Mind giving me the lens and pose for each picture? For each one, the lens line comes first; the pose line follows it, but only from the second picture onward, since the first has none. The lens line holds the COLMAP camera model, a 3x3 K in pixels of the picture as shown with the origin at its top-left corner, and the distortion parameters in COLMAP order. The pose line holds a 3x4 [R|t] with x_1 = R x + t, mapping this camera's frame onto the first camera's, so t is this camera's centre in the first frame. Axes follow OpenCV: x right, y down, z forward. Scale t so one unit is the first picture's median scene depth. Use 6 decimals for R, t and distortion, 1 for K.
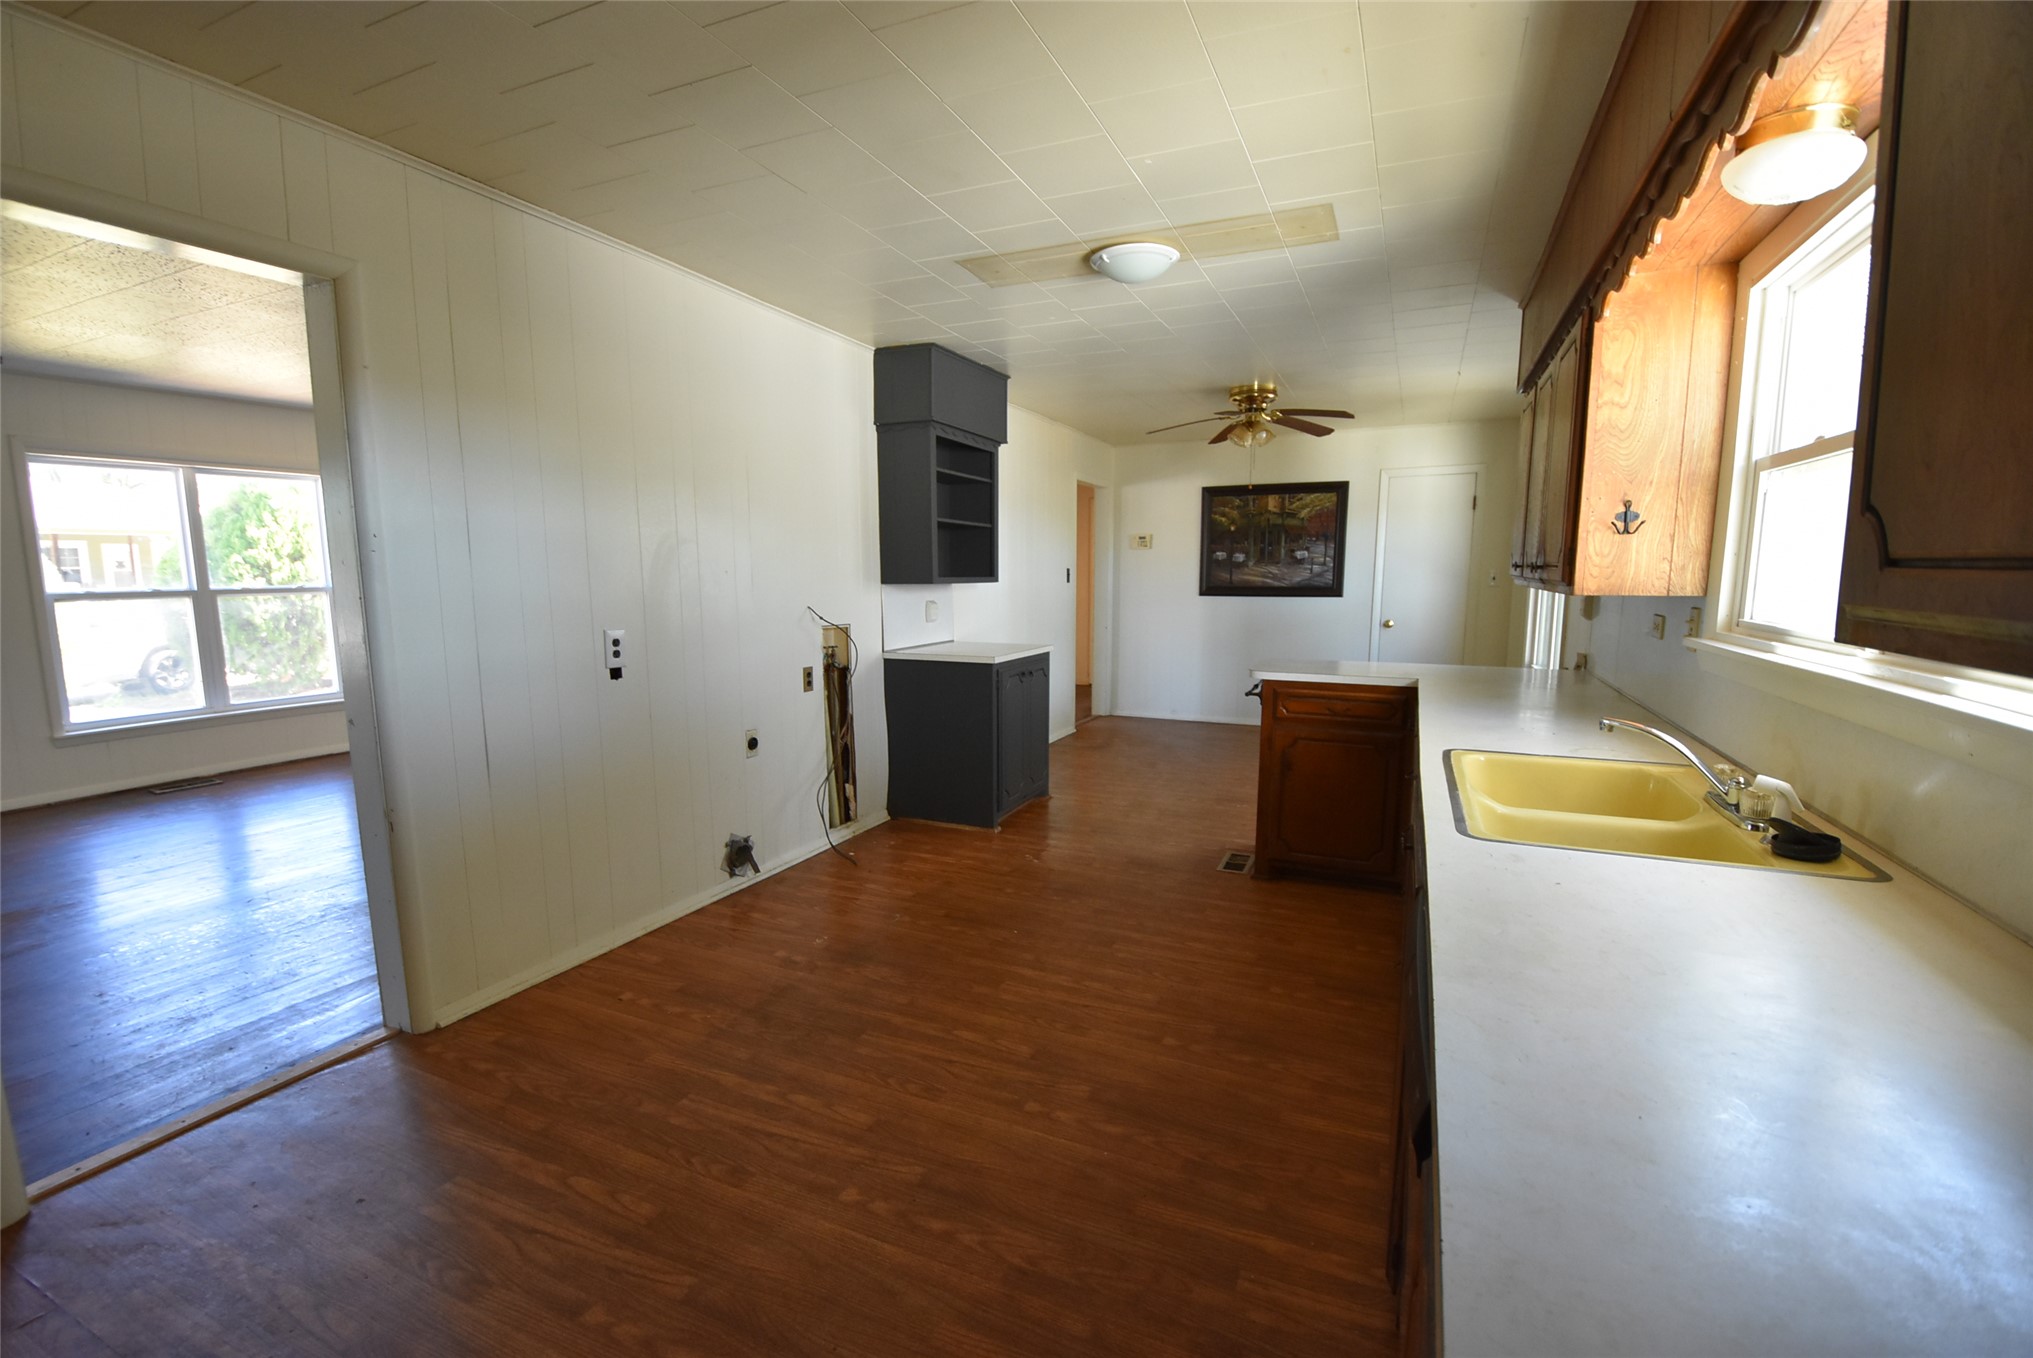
lens RADIAL K [[901.0, 0, 1006.7], [0, 901.0, 700.1], [0, 0, 1]] dist [0.016496, -0.023108]
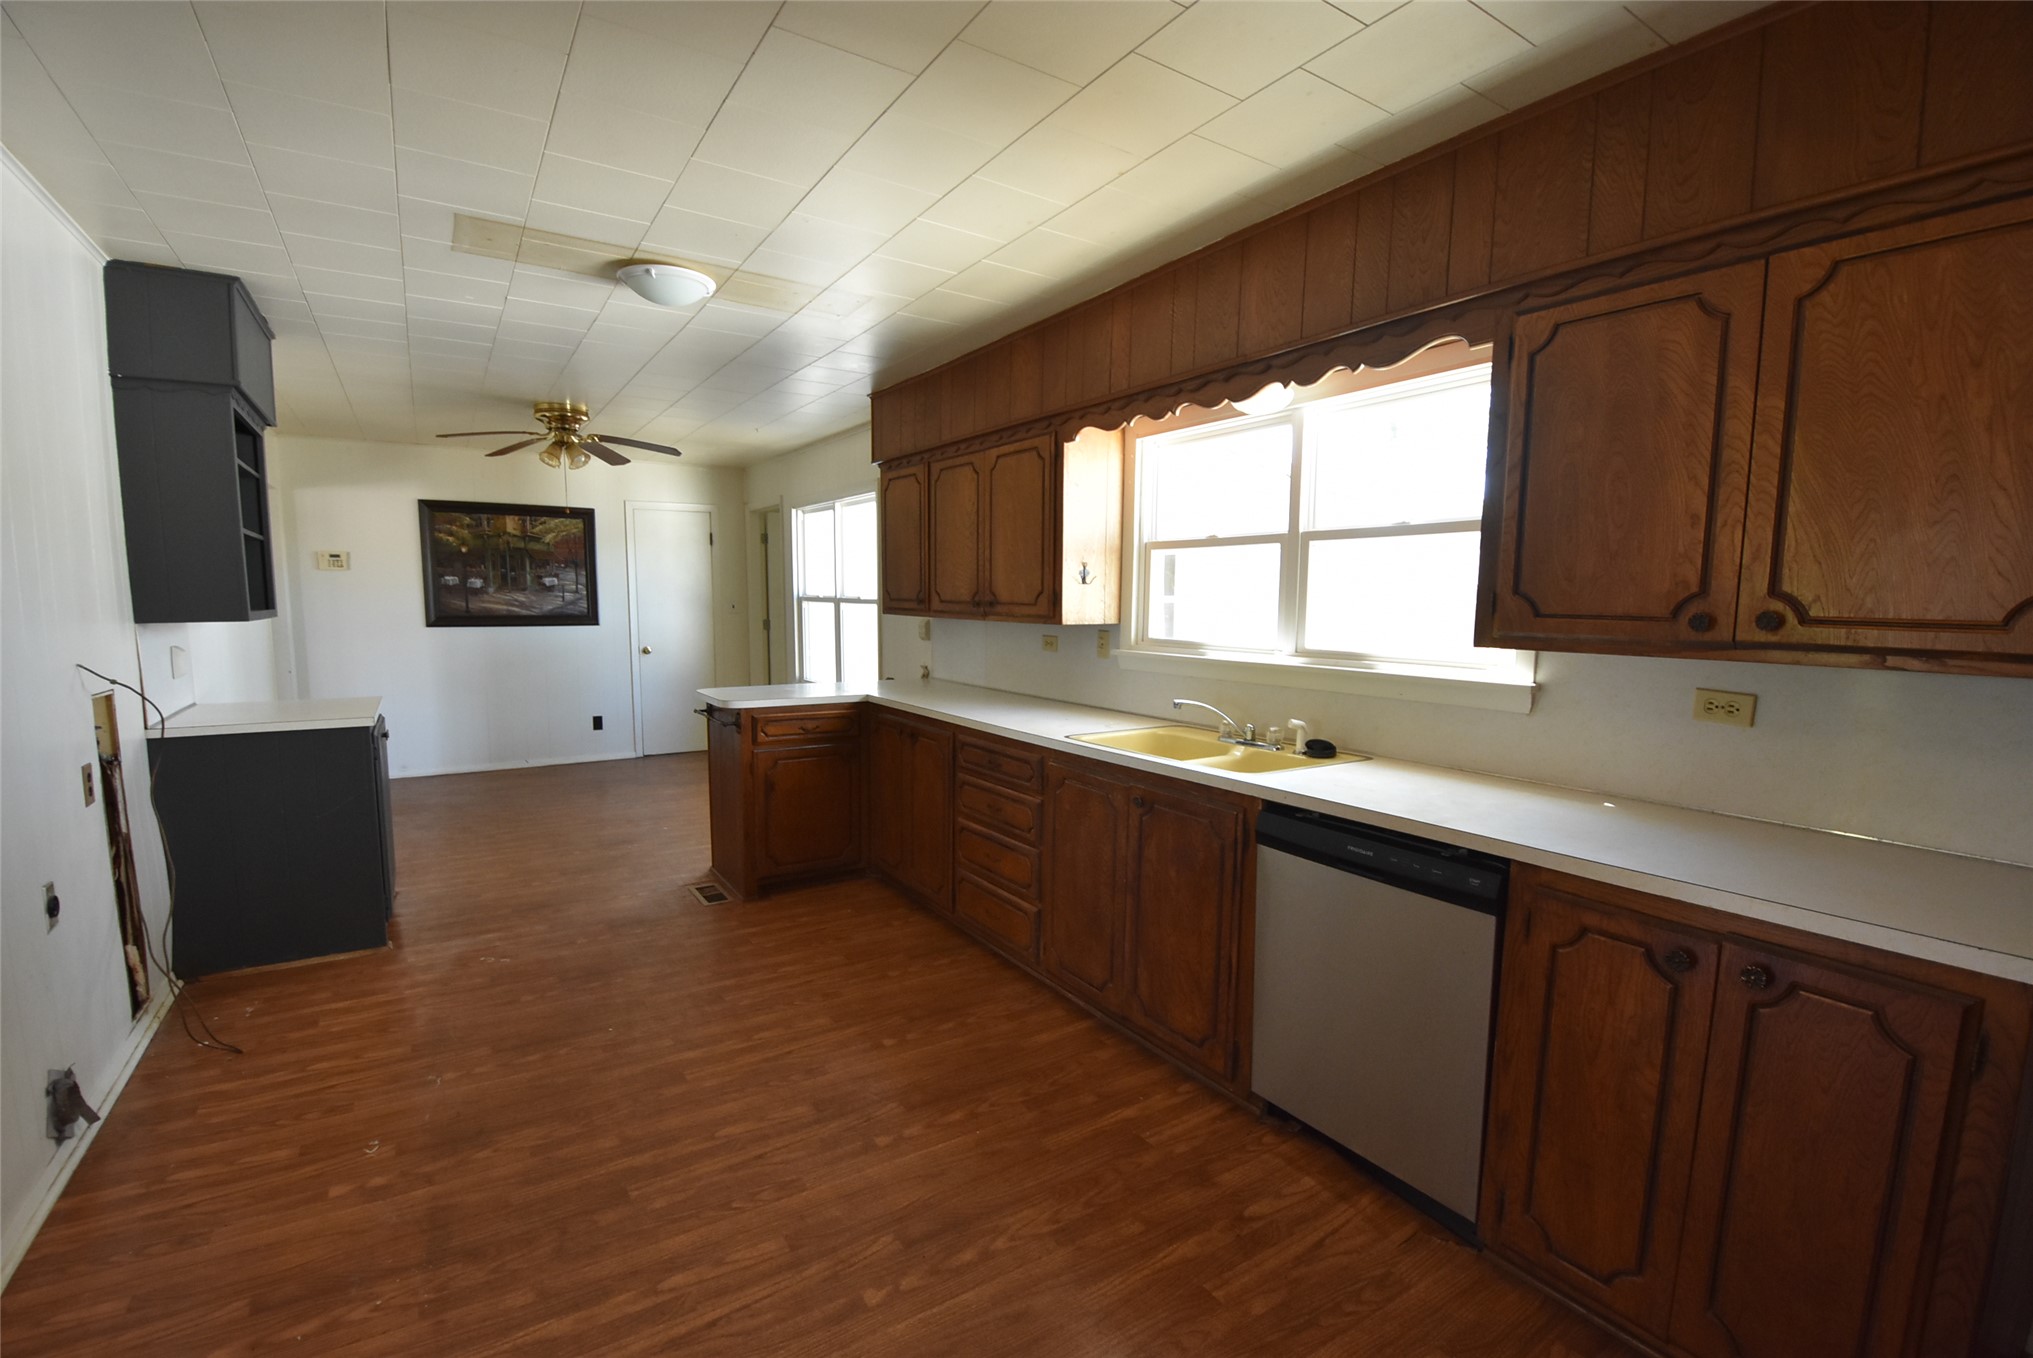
lens RADIAL K [[901.0, 0, 1006.7], [0, 901.0, 700.1], [0, 0, 1]] dist [0.016496, -0.023108]
pose [[0.543342, -0.091036, 0.834561, -0.305122], [0.111032, 0.993163, 0.036049, -0.026501], [-0.832137, 0.073076, 0.549735, 0.128480]]
